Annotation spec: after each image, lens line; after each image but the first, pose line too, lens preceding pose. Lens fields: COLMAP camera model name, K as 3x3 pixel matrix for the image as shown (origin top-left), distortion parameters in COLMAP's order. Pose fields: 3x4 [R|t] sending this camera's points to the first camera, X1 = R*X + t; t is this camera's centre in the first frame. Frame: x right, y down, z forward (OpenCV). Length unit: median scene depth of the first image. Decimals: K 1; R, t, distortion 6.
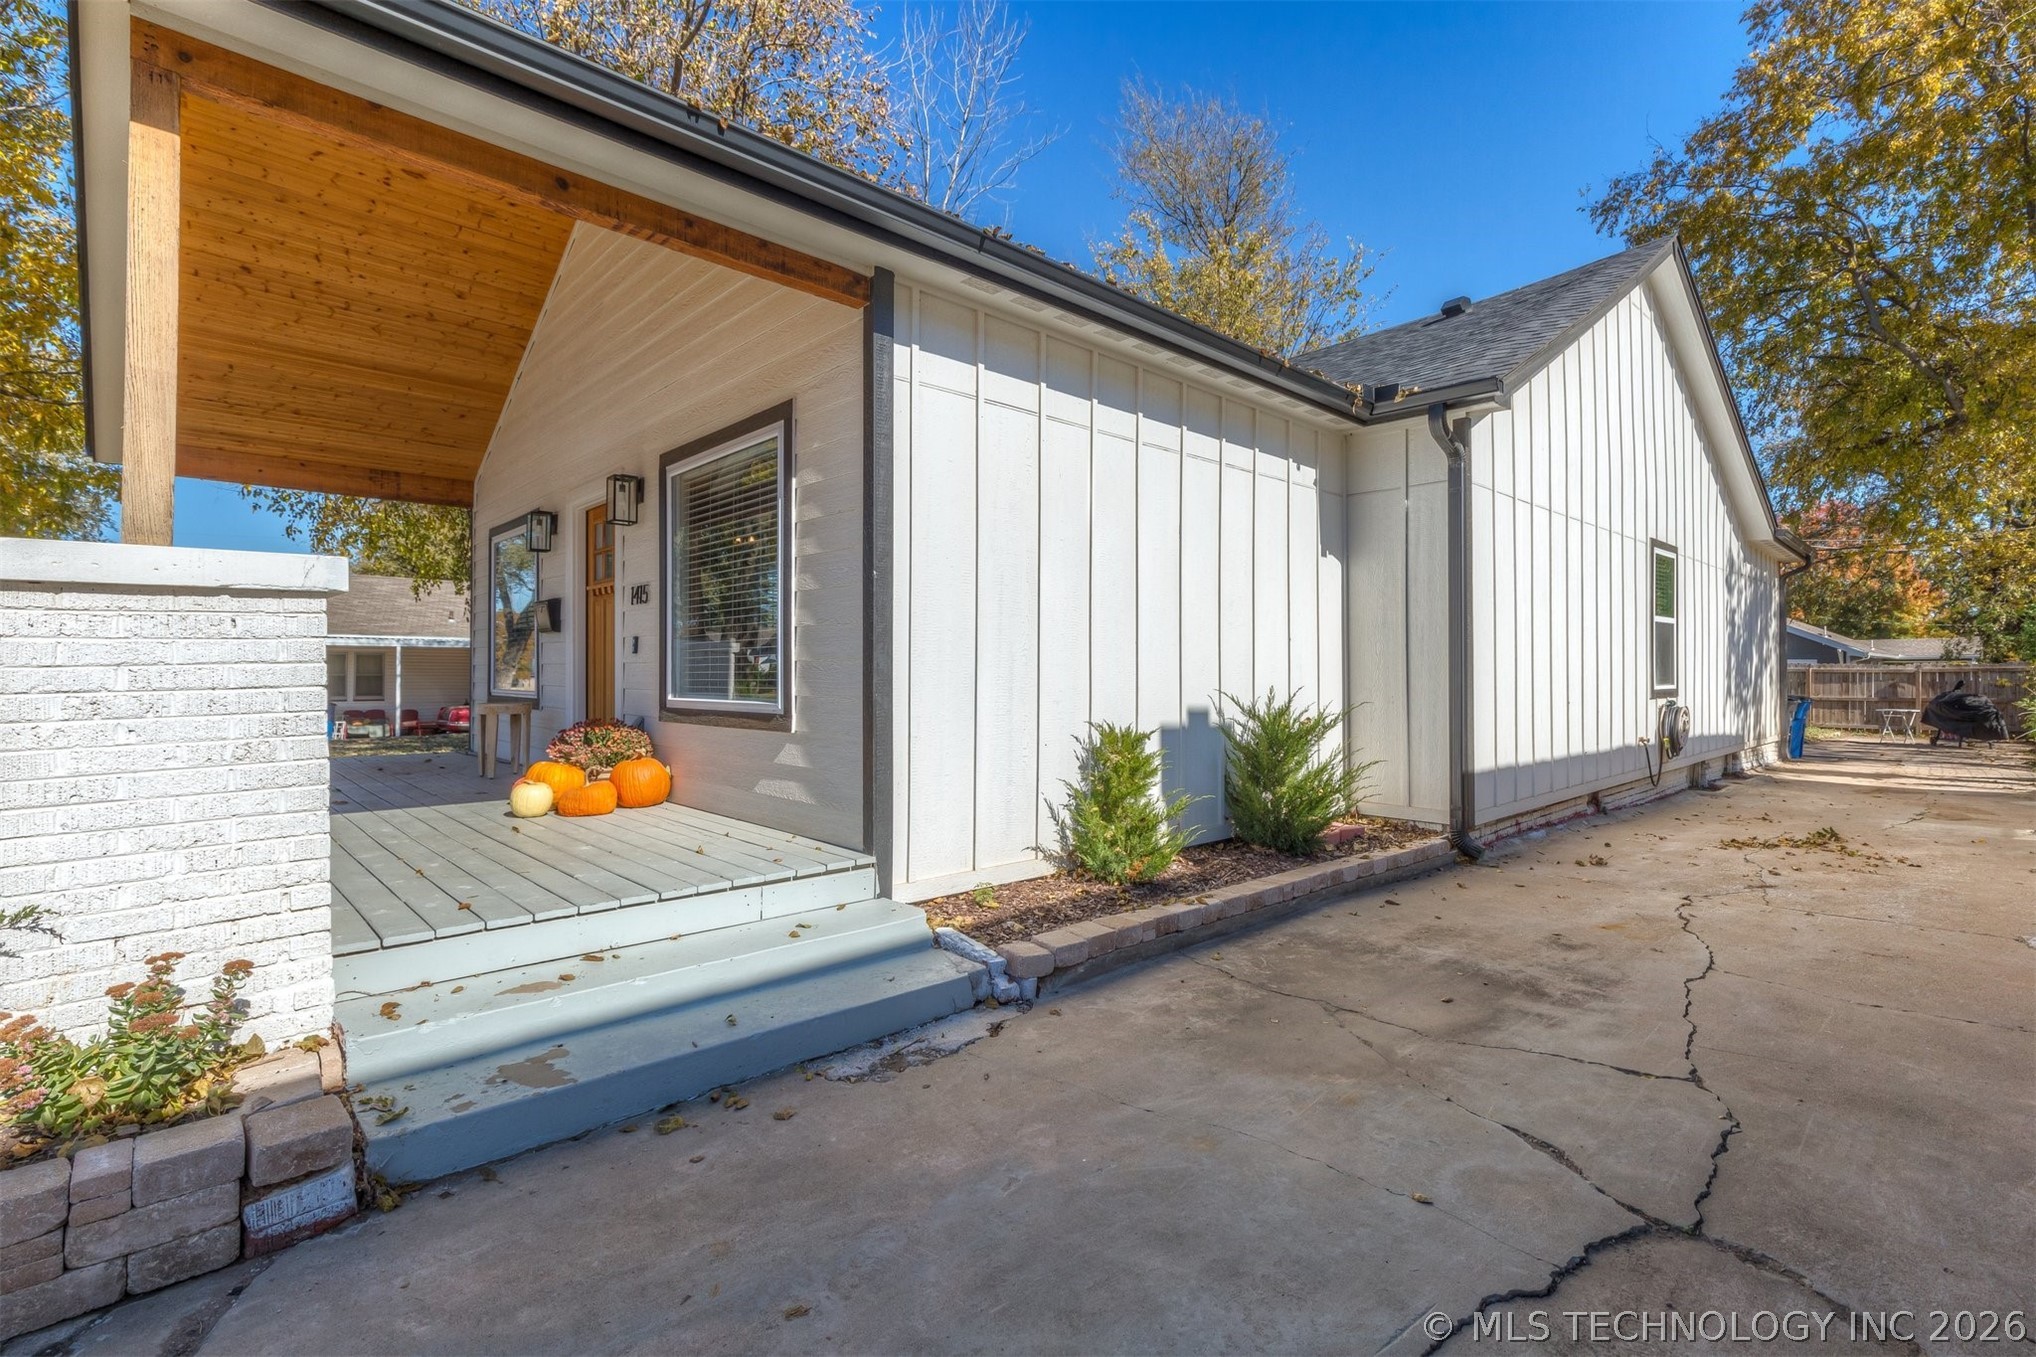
lens RADIAL K [[916.8, 0, 1034.3], [0, 916.8, 657.9], [0, 0, 1]] dist [0.002409, 0.000027]
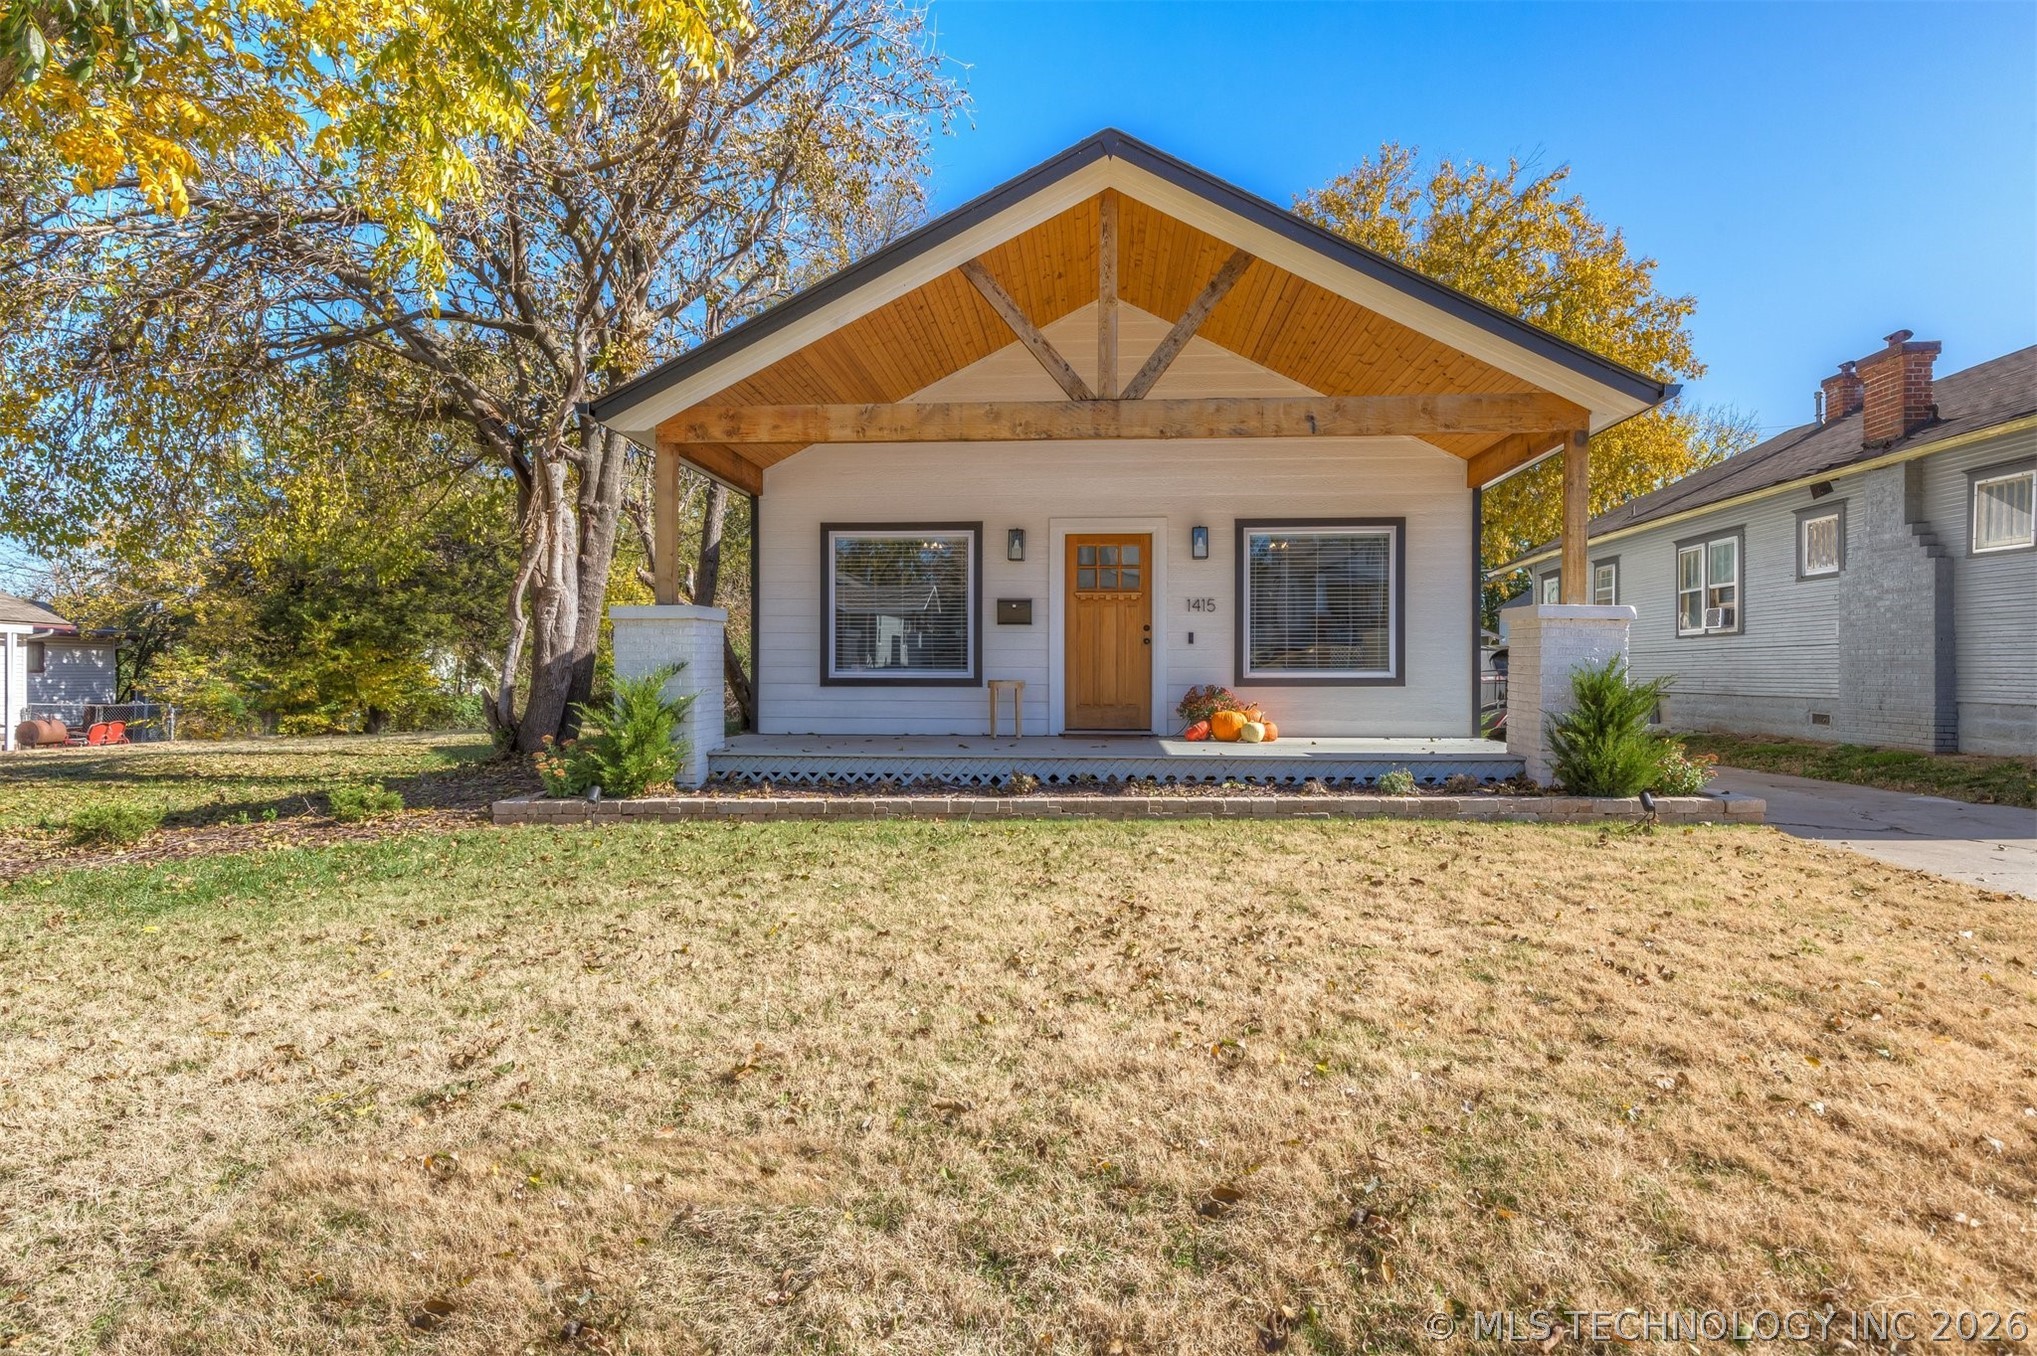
lens RADIAL K [[1034.7, 0, 1024.4], [0, 1034.7, 678.6], [0, 0, 1]] dist [-0.001951, -0.001502]
pose [[0.739990, -0.001315, 0.672616, -1.167159], [-0.011390, 0.999830, 0.014485, 0.020359], [-0.672521, -0.018380, 0.739850, -0.050230]]
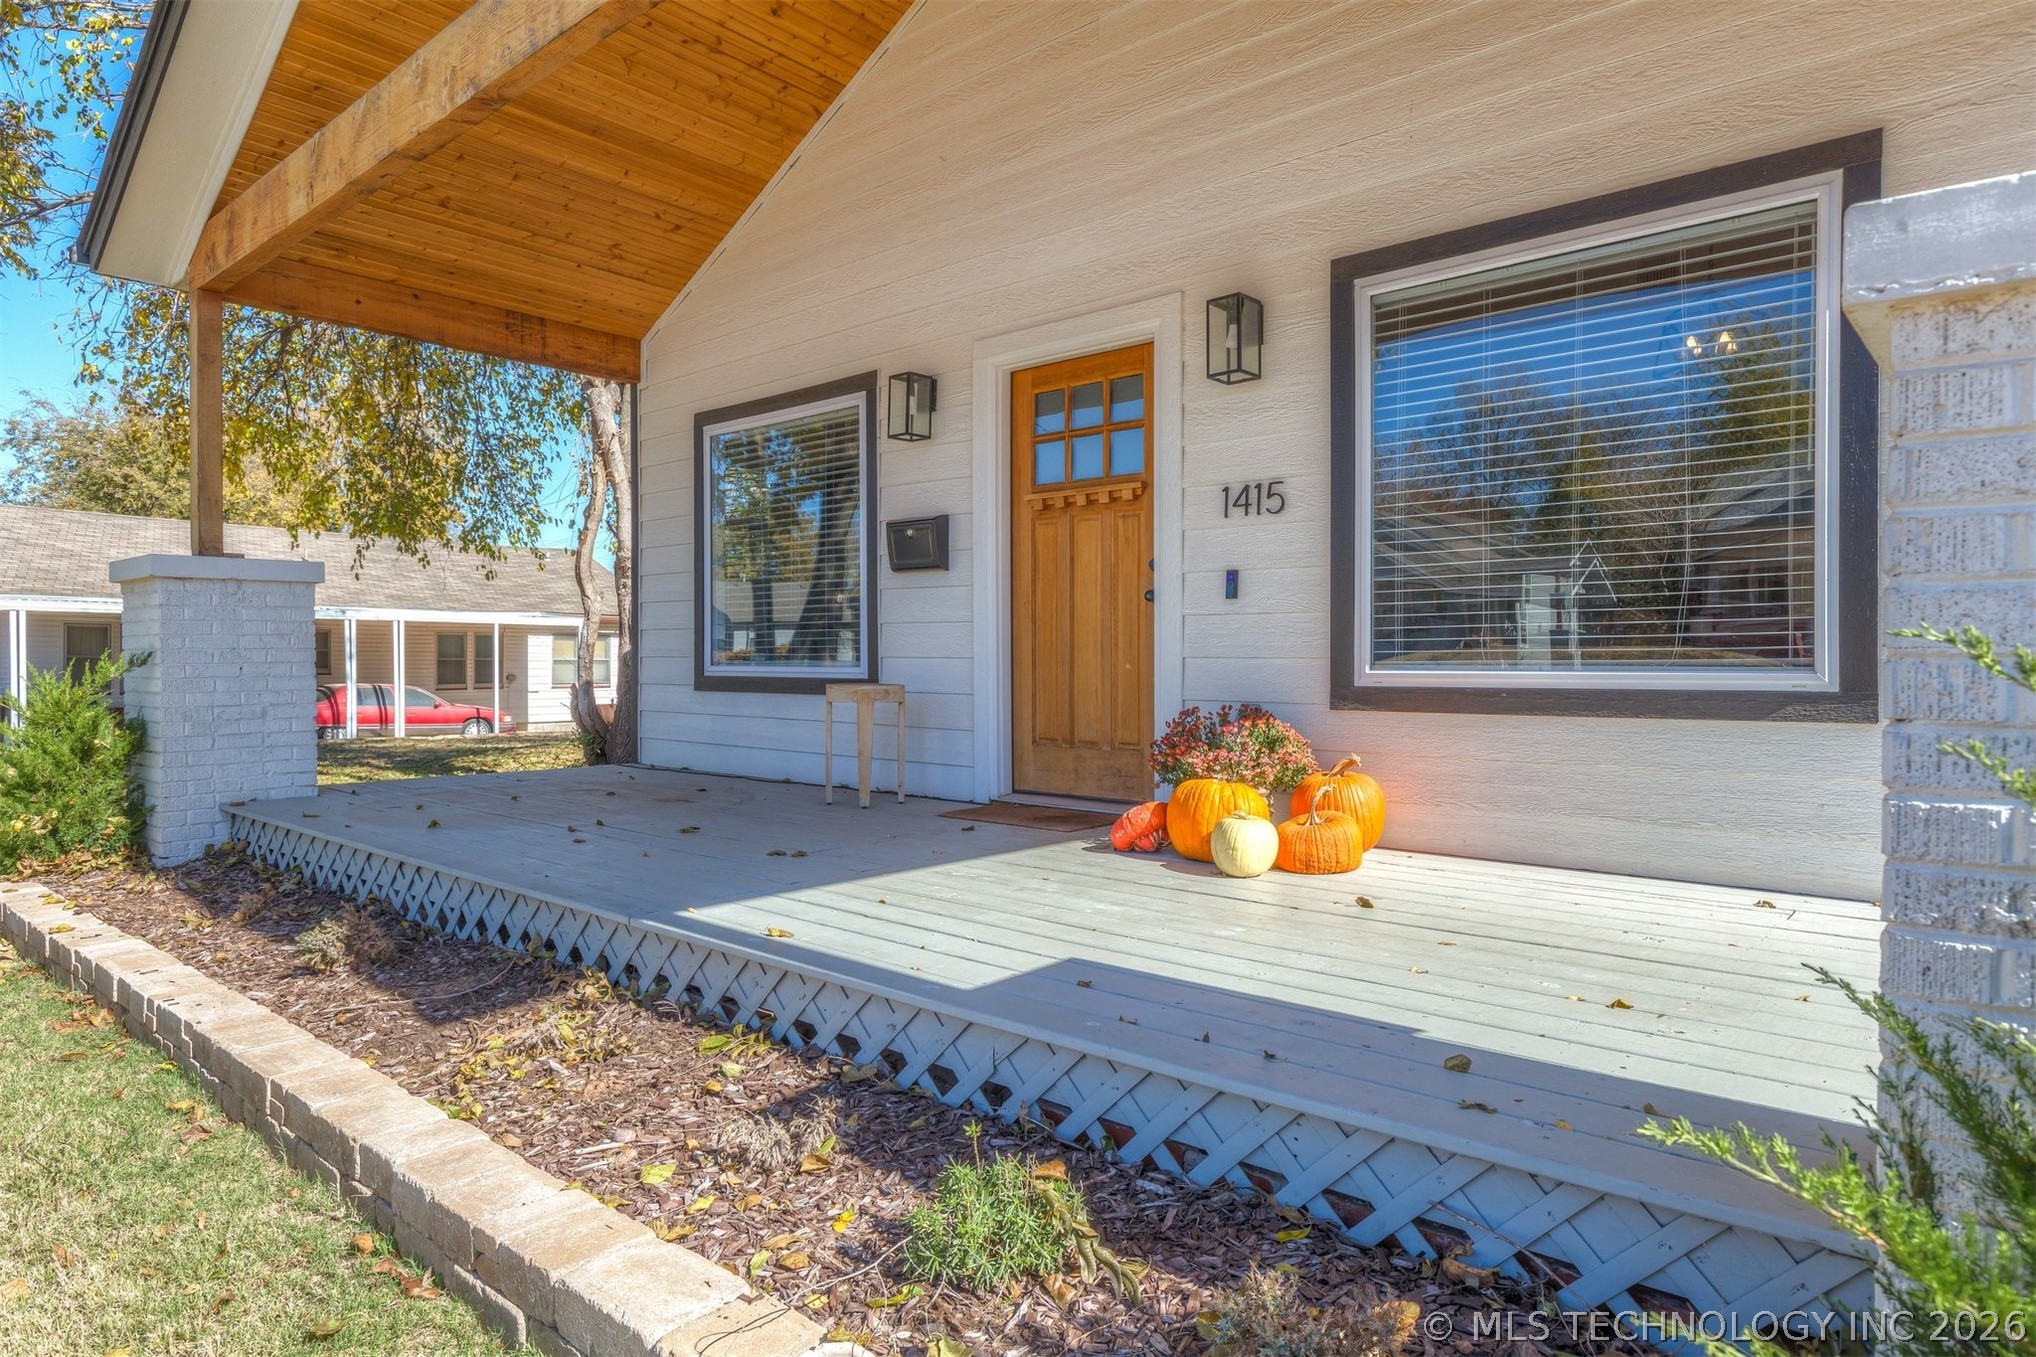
lens RADIAL K [[1172.9, 0, 1025.1], [0, 1172.9, 668.9], [0, 0, 1]] dist [0.004273, 0.001424]
pose [[0.995640, 0.001662, 0.093266, -0.419939], [-0.003717, 0.999754, 0.021862, 0.016555], [-0.093207, -0.022113, 0.995401, 0.161135]]
